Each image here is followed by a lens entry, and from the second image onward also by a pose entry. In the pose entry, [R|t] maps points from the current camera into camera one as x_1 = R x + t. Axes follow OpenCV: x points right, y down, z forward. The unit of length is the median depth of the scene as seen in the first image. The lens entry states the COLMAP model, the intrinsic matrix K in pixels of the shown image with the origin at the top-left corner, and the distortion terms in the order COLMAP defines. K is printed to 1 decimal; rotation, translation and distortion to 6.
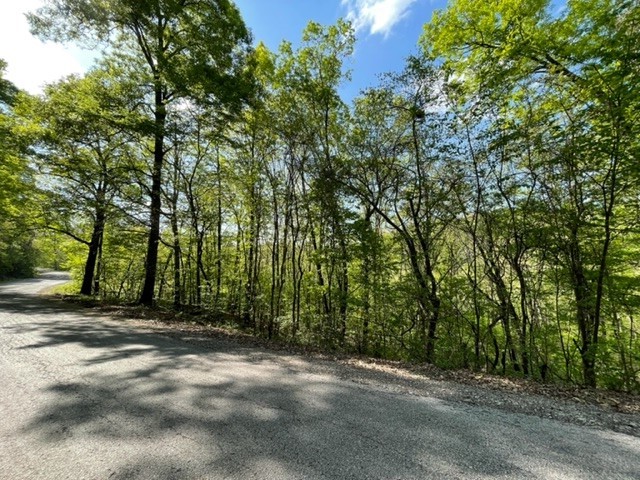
lens RADIAL K [[256.9, 0, 318.3], [0, 256.9, 242.0], [0, 0, 1]] dist [-0.003740, 0.000610]
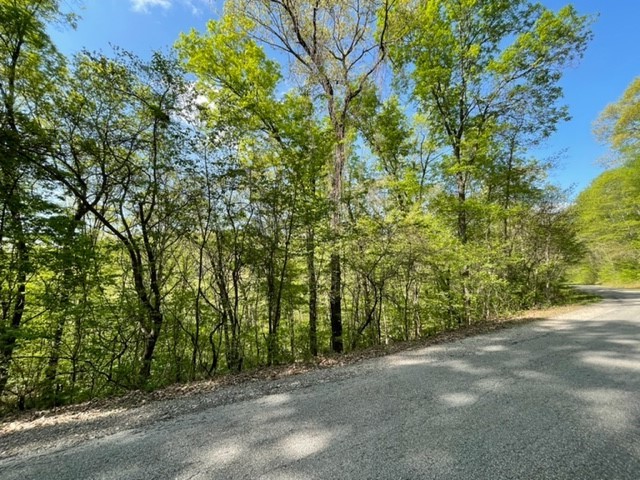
lens RADIAL K [[256.9, 0, 319.2], [0, 256.9, 241.8], [0, 0, 1]] dist [-0.003740, 0.000610]
pose [[0.584414, 0.107196, 0.804344, 0.017811], [-0.067205, 0.994225, -0.083672, -0.002585], [-0.808668, -0.005157, 0.588242, -0.016029]]
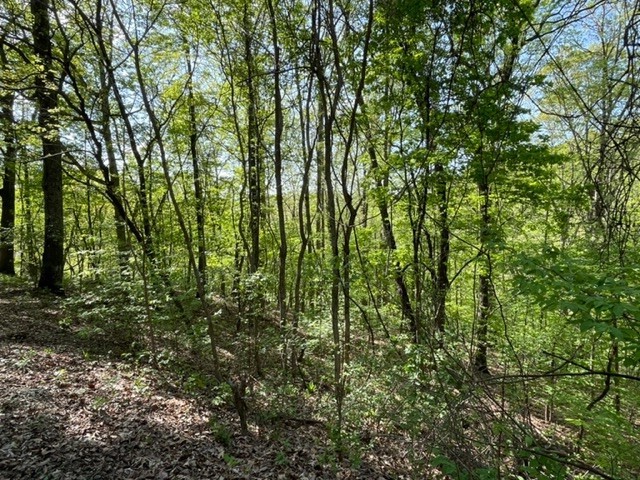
lens RADIAL K [[387.4, 0, 318.4], [0, 387.4, 240.0], [0, 0, 1]] dist [-0.004634, 0.000718]
pose [[0.989028, -0.024345, -0.145709, -0.029379], [0.043671, 0.990427, 0.130947, 0.076022], [0.141126, -0.135874, 0.980623, 0.395759]]
